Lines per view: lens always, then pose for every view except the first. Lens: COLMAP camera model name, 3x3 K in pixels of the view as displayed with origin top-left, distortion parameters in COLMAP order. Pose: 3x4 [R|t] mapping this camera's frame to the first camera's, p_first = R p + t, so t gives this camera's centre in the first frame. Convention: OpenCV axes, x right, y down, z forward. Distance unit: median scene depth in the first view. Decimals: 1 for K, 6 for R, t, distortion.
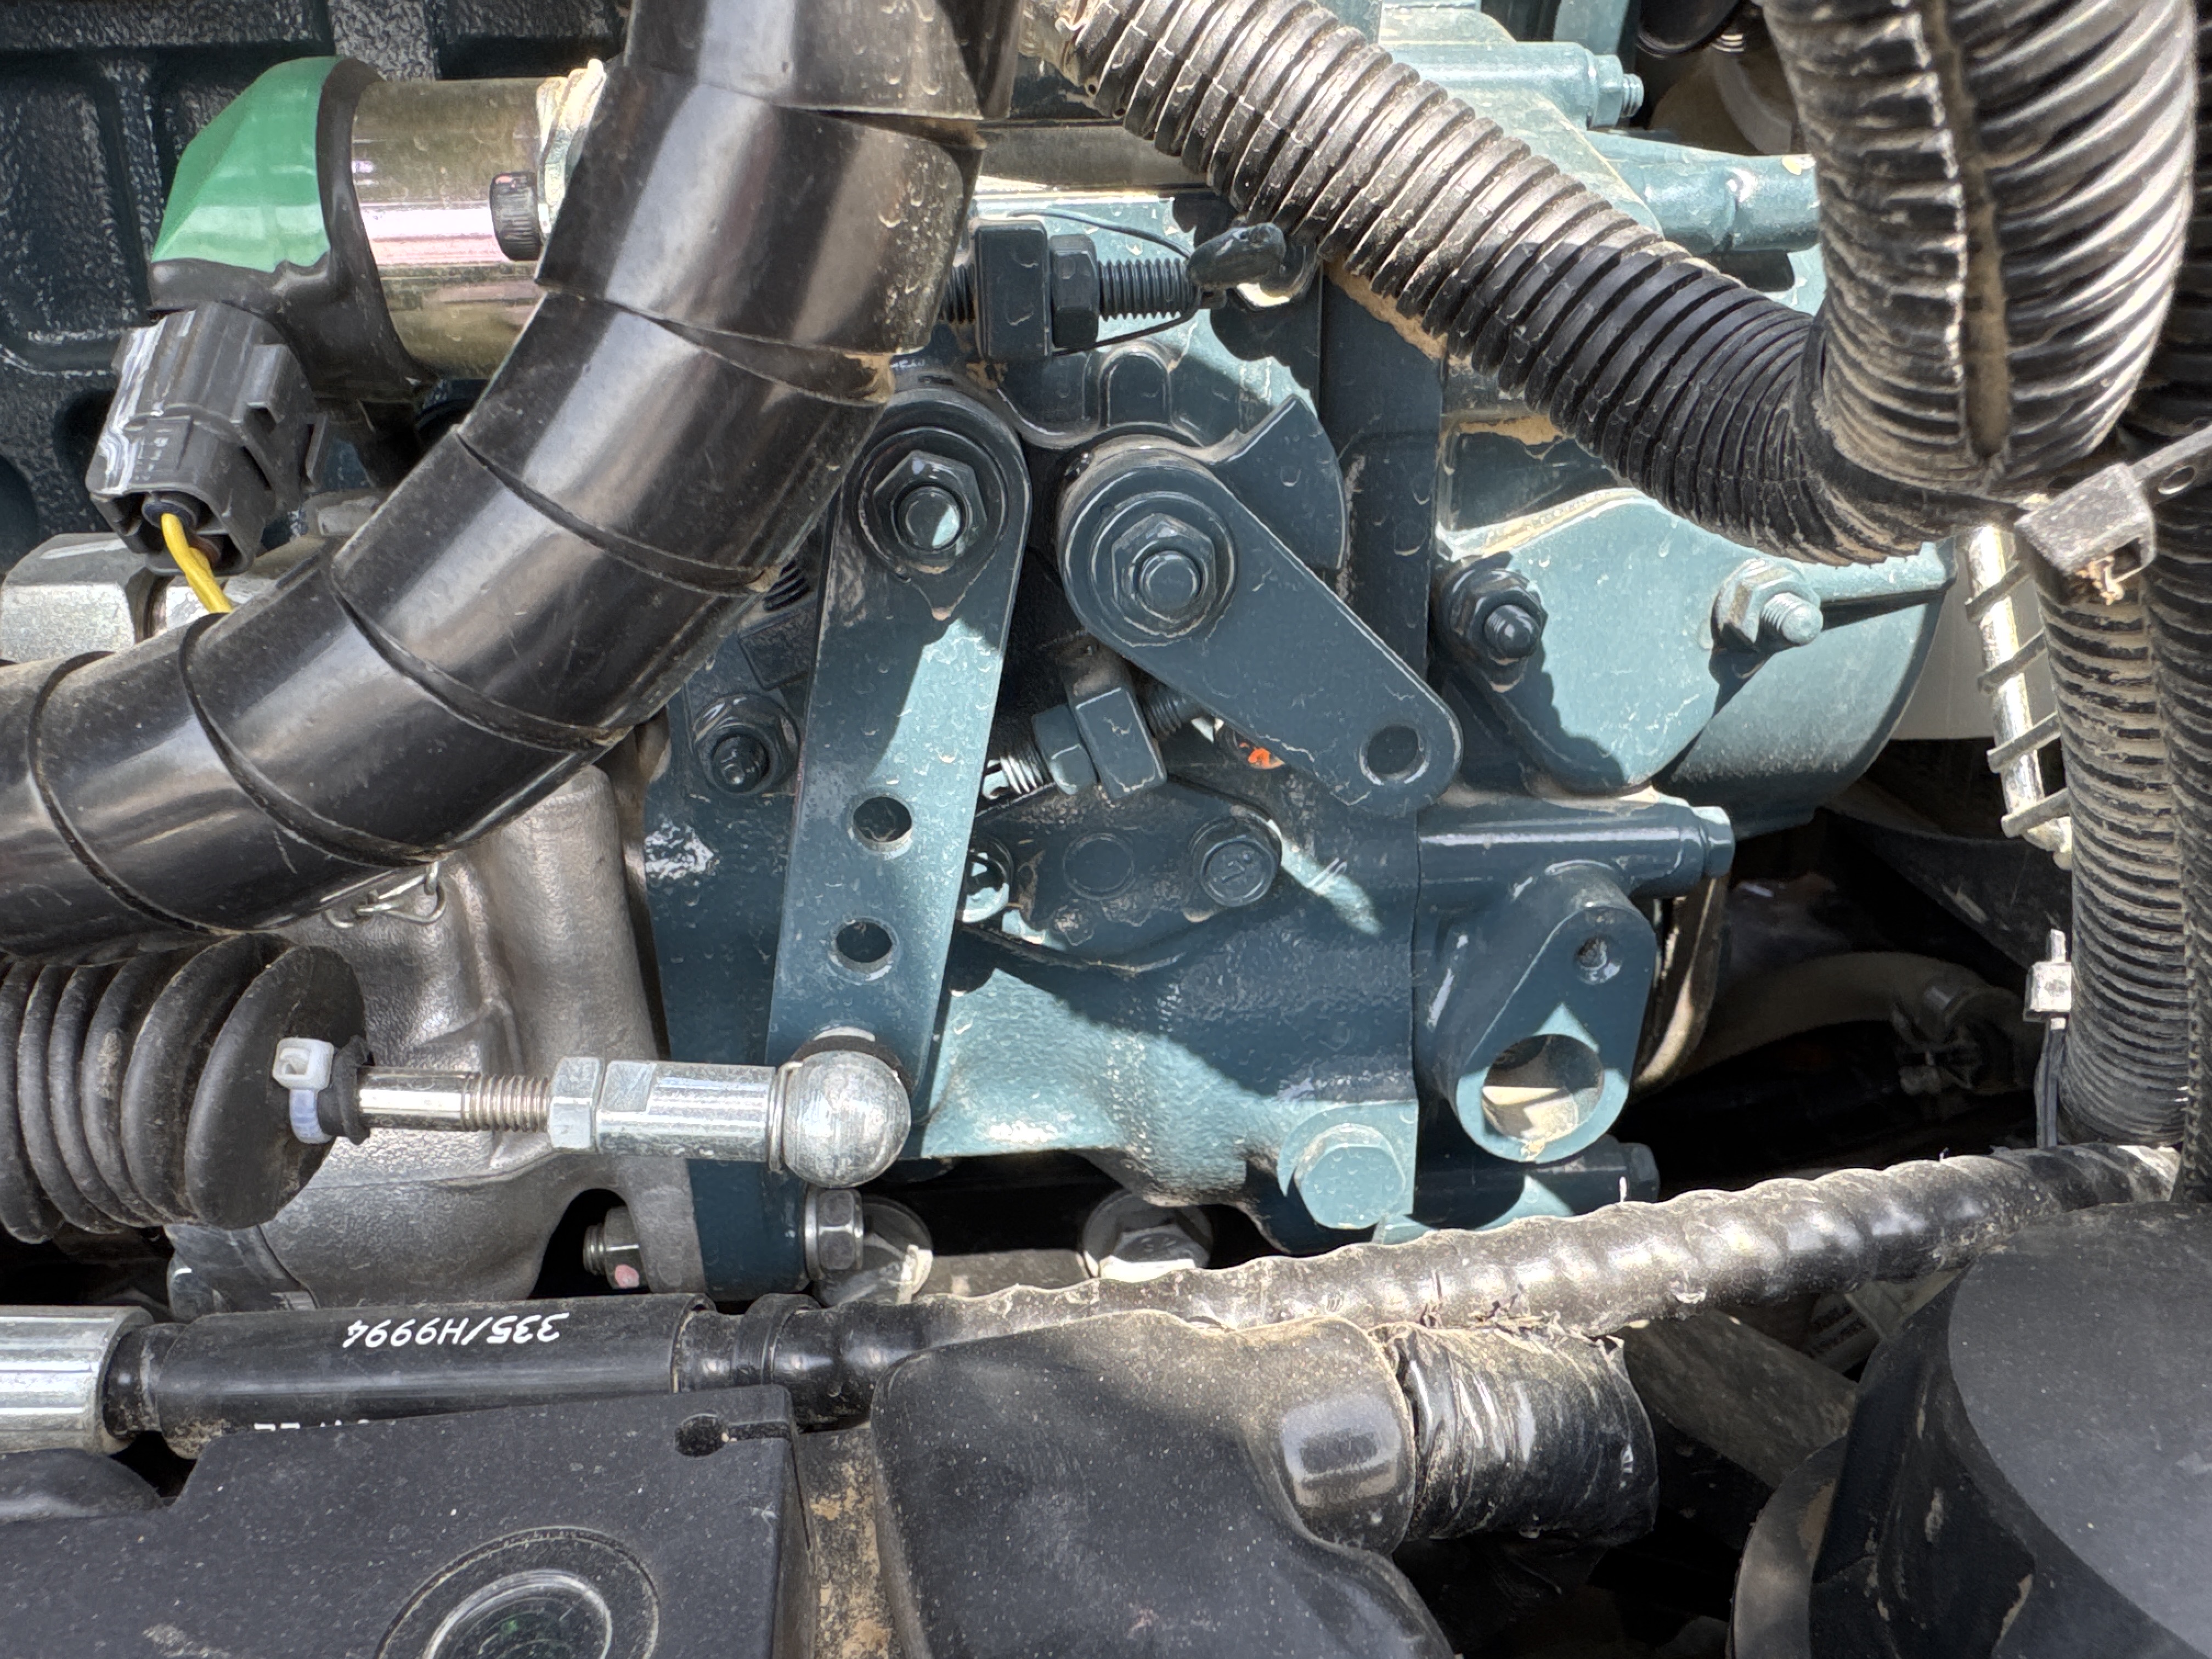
lens RADIAL K [[1844.6, 0, 1106.0], [0, 1844.6, 829.5], [0, 0, 1]] dist [-0.088948, 0.002713]
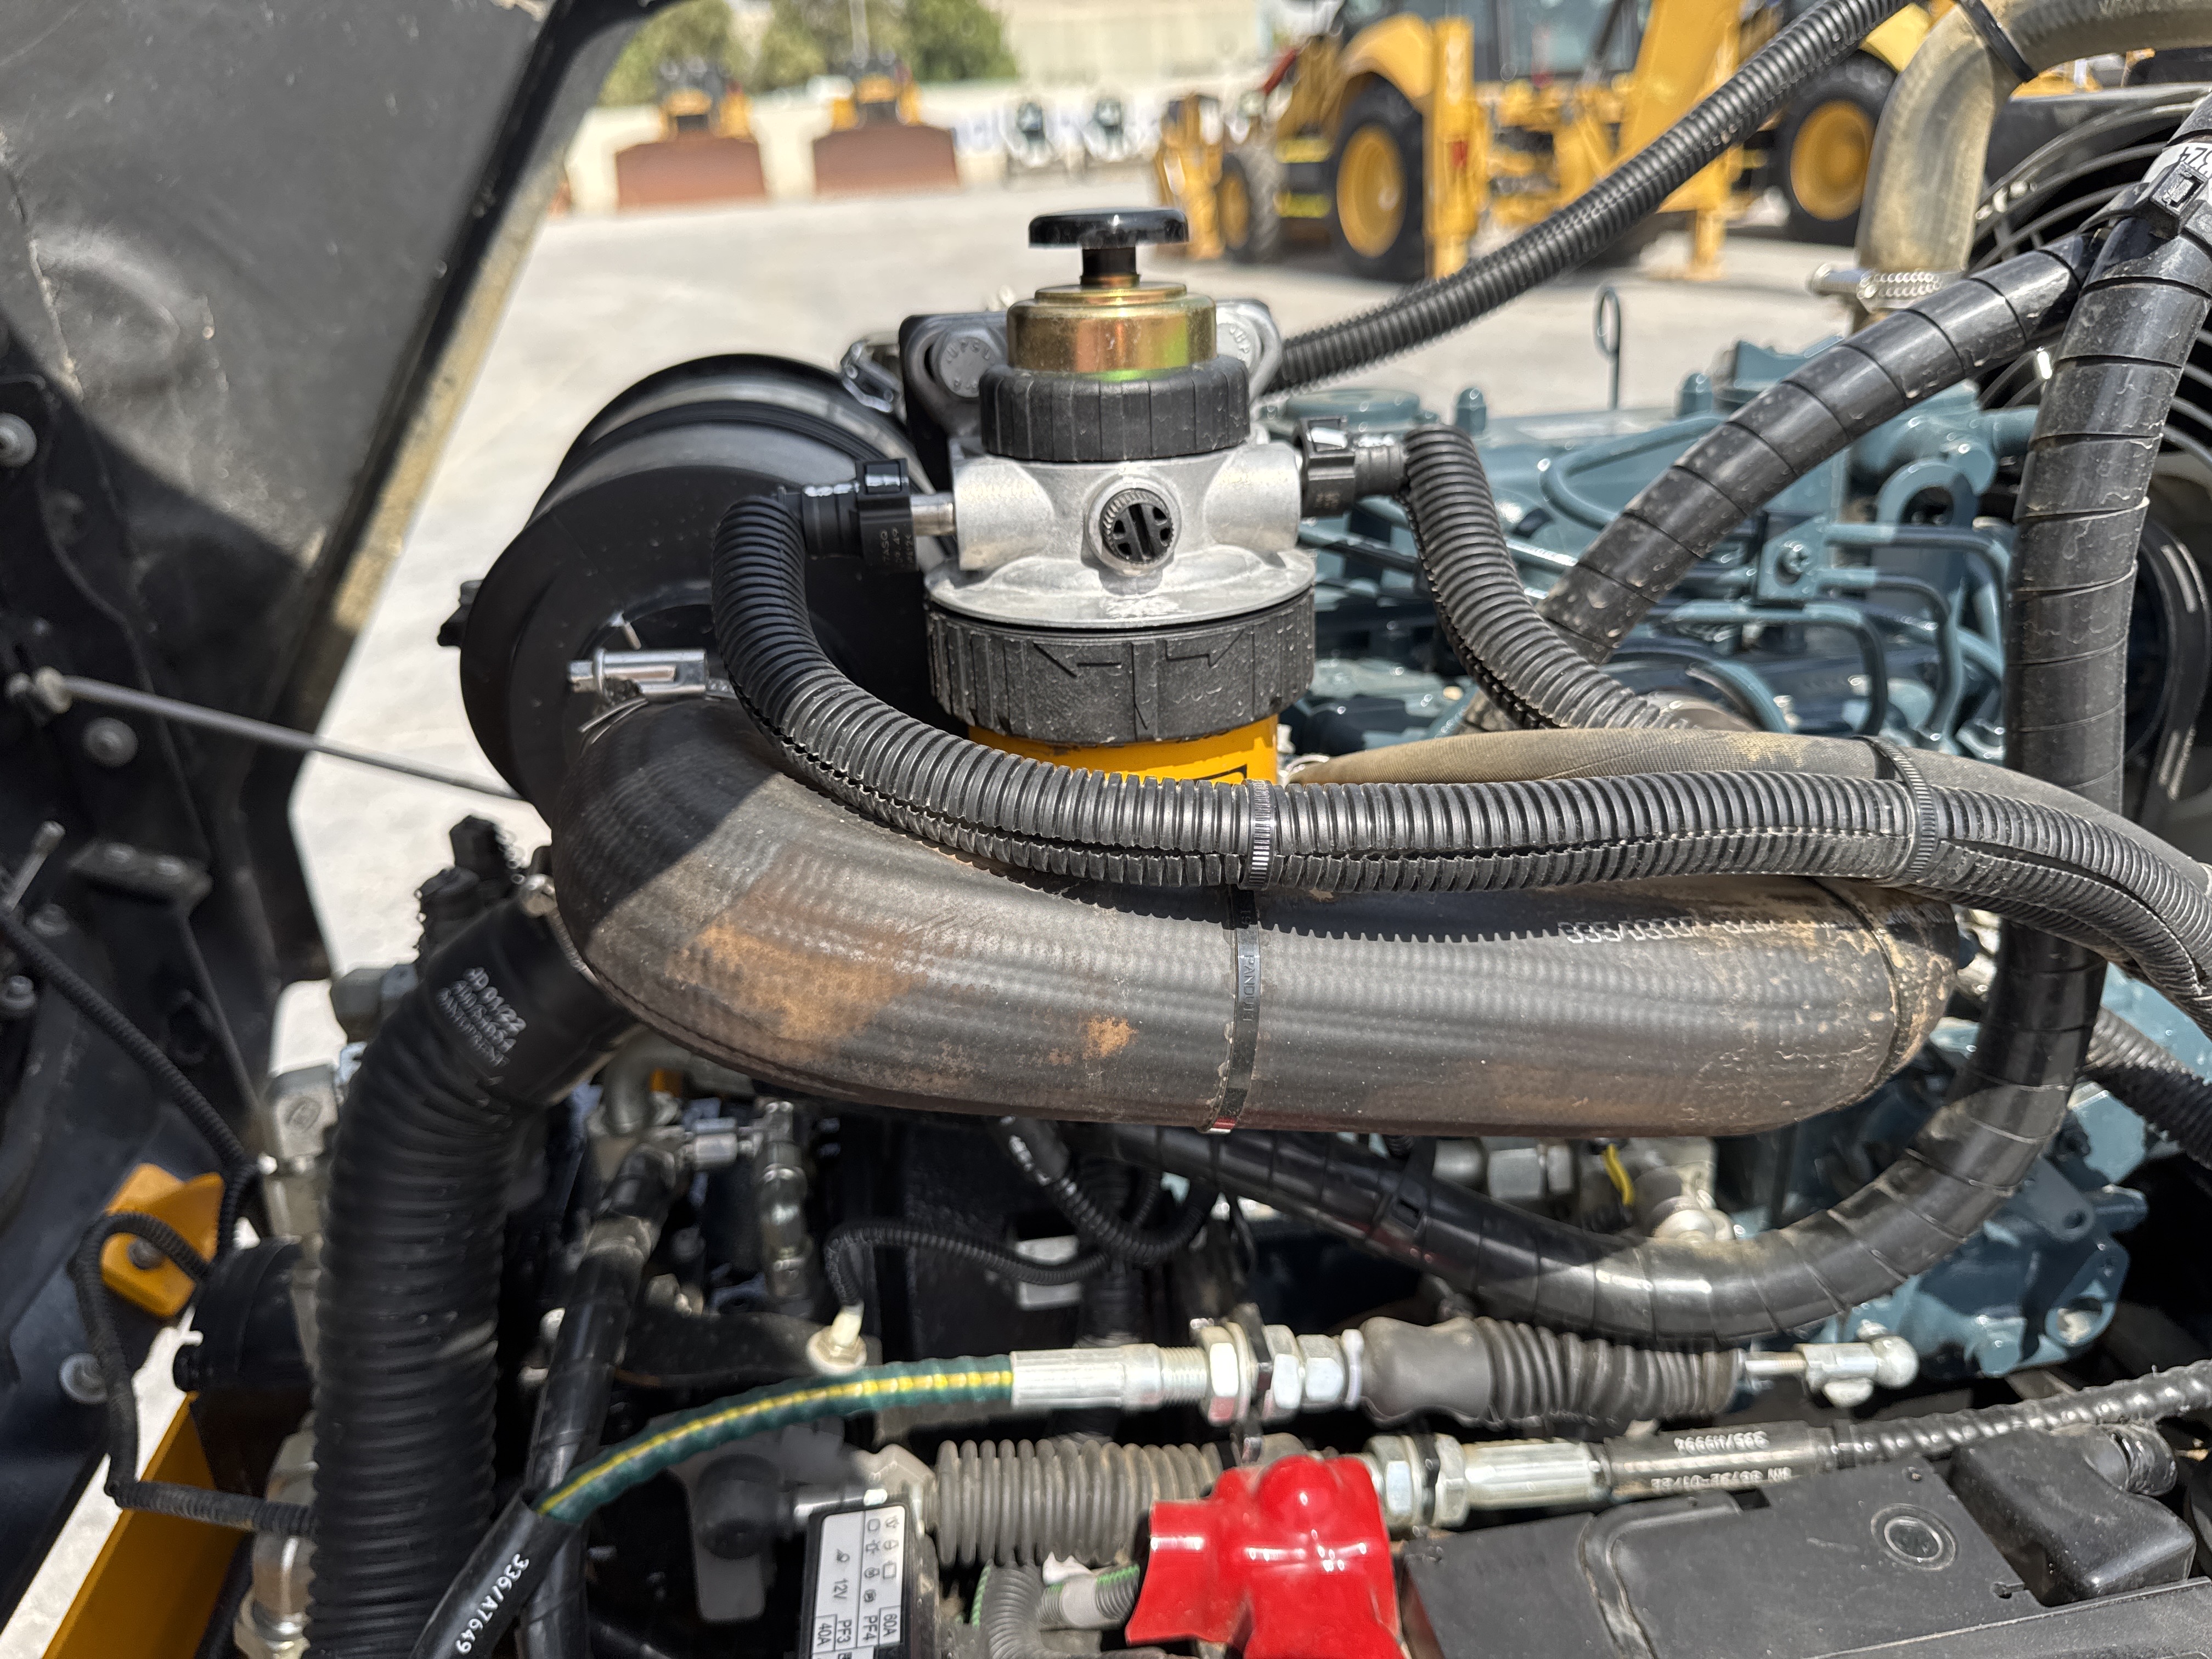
lens RADIAL K [[1655.8, 0, 1106.0], [0, 1655.8, 829.5], [0, 0, 1]] dist [0.078337, -0.218635]
pose [[0.999415, -0.034065, 0.002917, -1.183985], [0.034112, 0.999255, -0.018038, -0.580293], [-0.002301, 0.018127, 0.999833, -1.359766]]
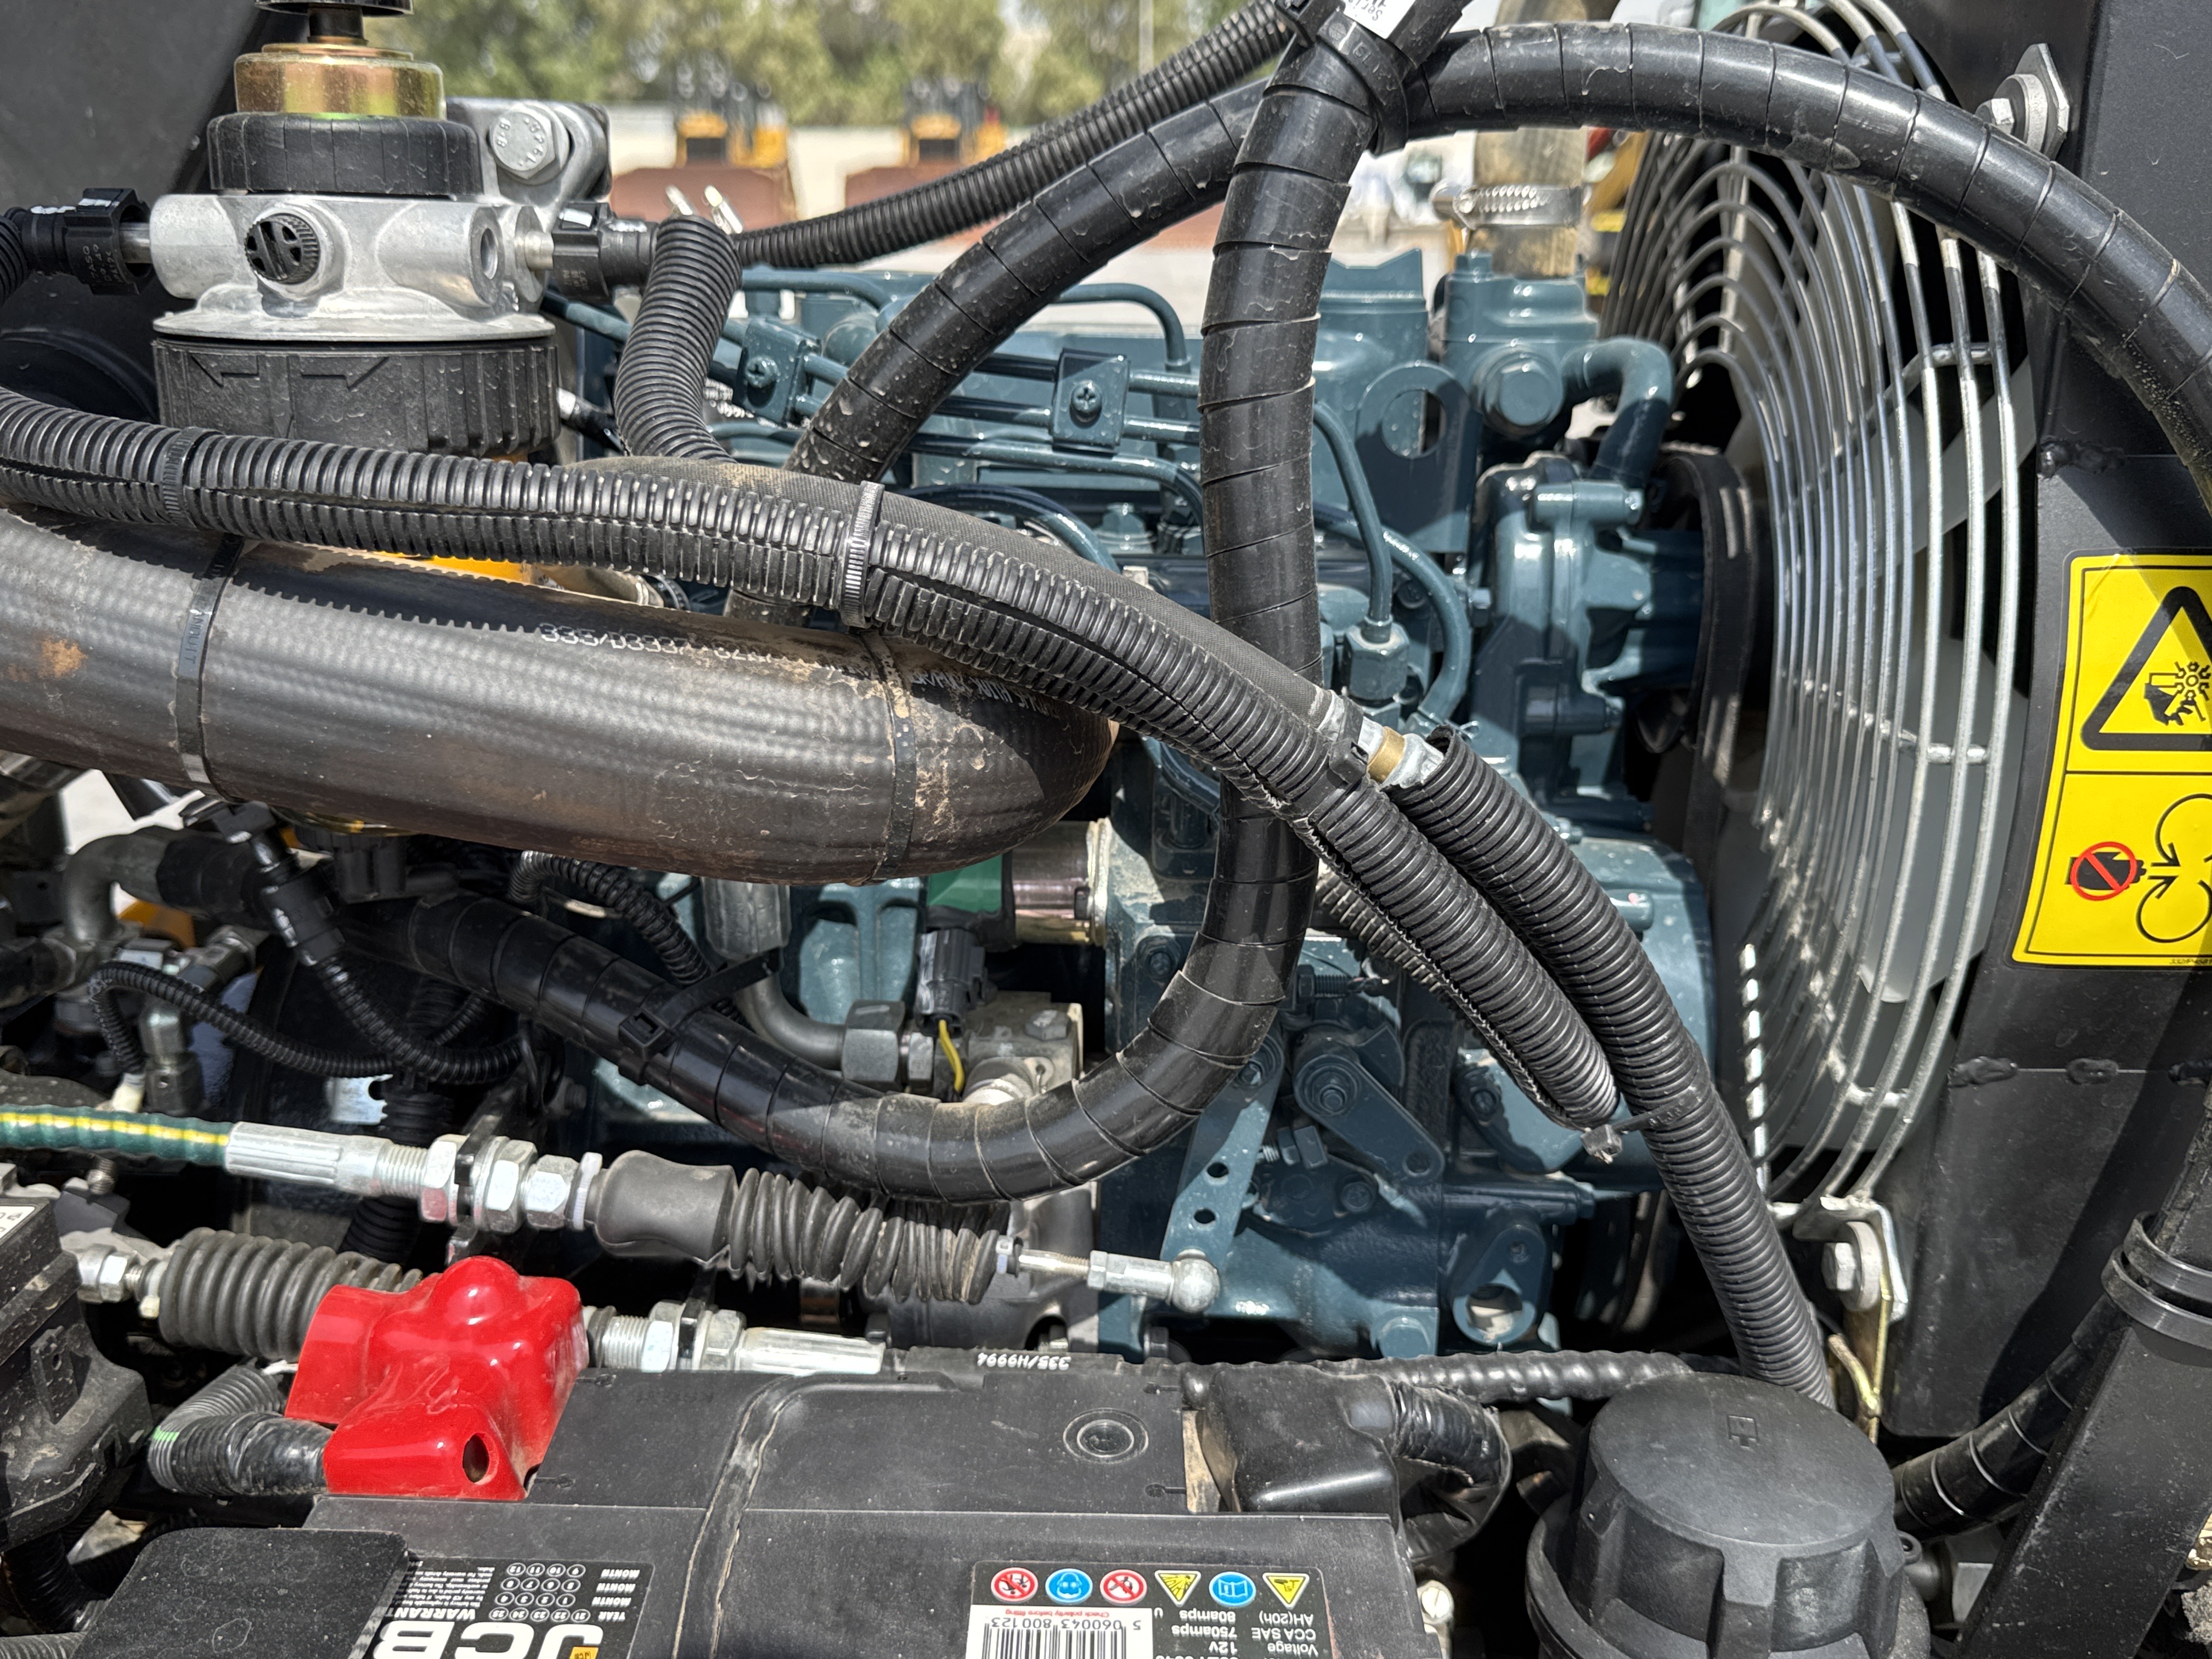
lens RADIAL K [[1994.0, 0, 1106.0], [0, 1994.0, 829.5], [0, 0, 1]] dist [0.057072, -0.255286]
pose [[0.992412, 0.074587, -0.097747, -0.034032], [-0.084074, 0.991744, -0.096830, -0.174776], [0.089718, 0.104313, 0.990490, -1.649518]]
